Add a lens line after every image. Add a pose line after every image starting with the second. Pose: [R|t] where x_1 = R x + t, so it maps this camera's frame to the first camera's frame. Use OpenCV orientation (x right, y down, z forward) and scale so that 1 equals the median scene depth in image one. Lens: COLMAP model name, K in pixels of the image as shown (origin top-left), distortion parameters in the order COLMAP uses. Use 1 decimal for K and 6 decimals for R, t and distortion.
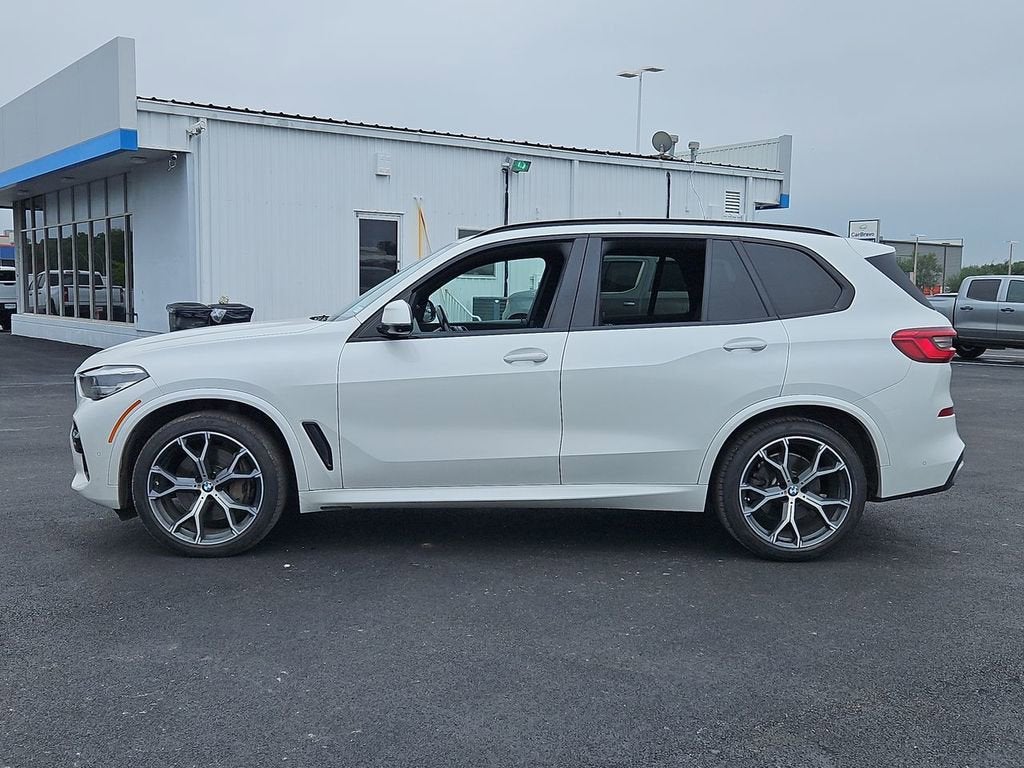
lens RADIAL K [[1093.4, 0, 498.2], [0, 1093.4, 383.5], [0, 0, 1]] dist [0.069811, -0.006528]
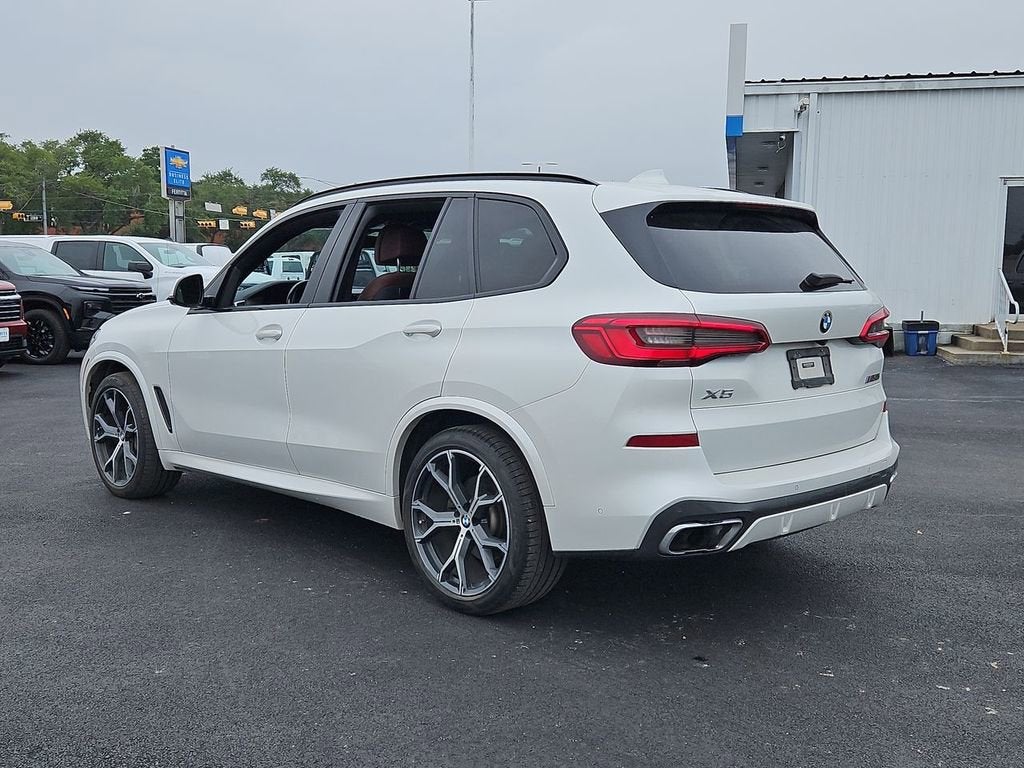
lens RADIAL K [[1093.4, 0, 498.2], [0, 1093.4, 383.5], [0, 0, 1]] dist [0.069811, -0.006528]
pose [[0.678656, 0.068007, -0.731301, 0.837838], [-0.060650, 0.997492, 0.036477, -0.027524], [0.731948, 0.019599, 0.681079, 0.492584]]
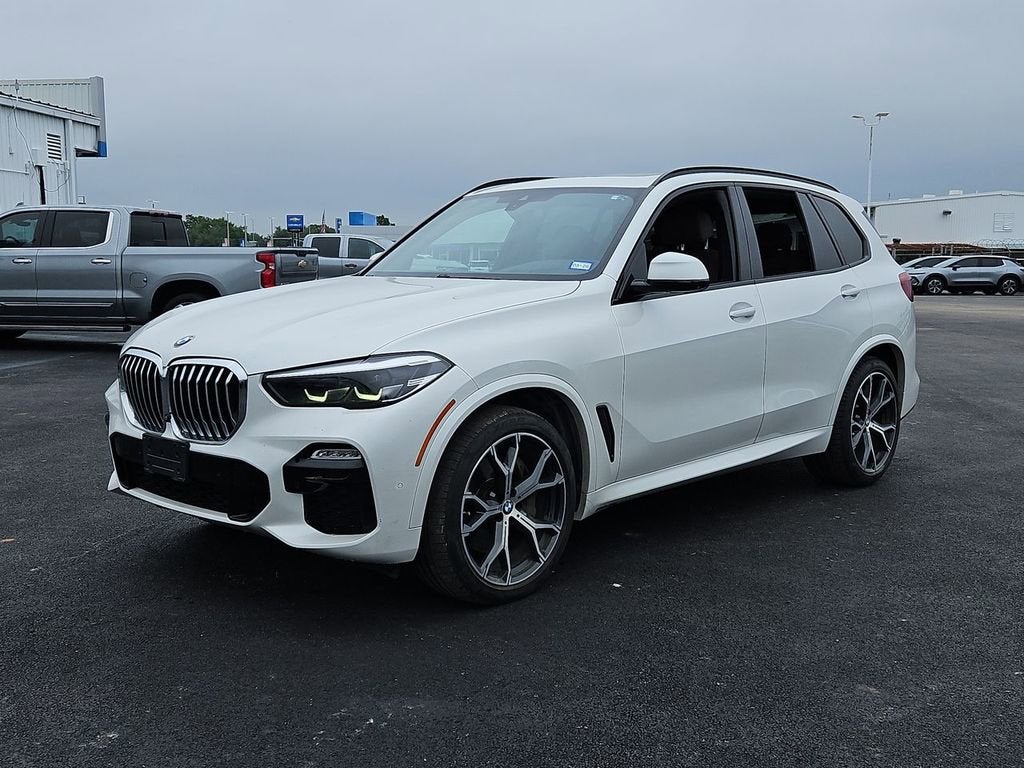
lens RADIAL K [[1091.2, 0, 512.0], [0, 1091.2, 384.0], [0, 0, 1]] dist [0.082101, -0.038959]
pose [[0.701437, -0.092776, 0.706667, -0.768252], [0.065827, 0.995687, 0.065380, -0.036961], [-0.709685, 0.000658, 0.704519, 0.470031]]
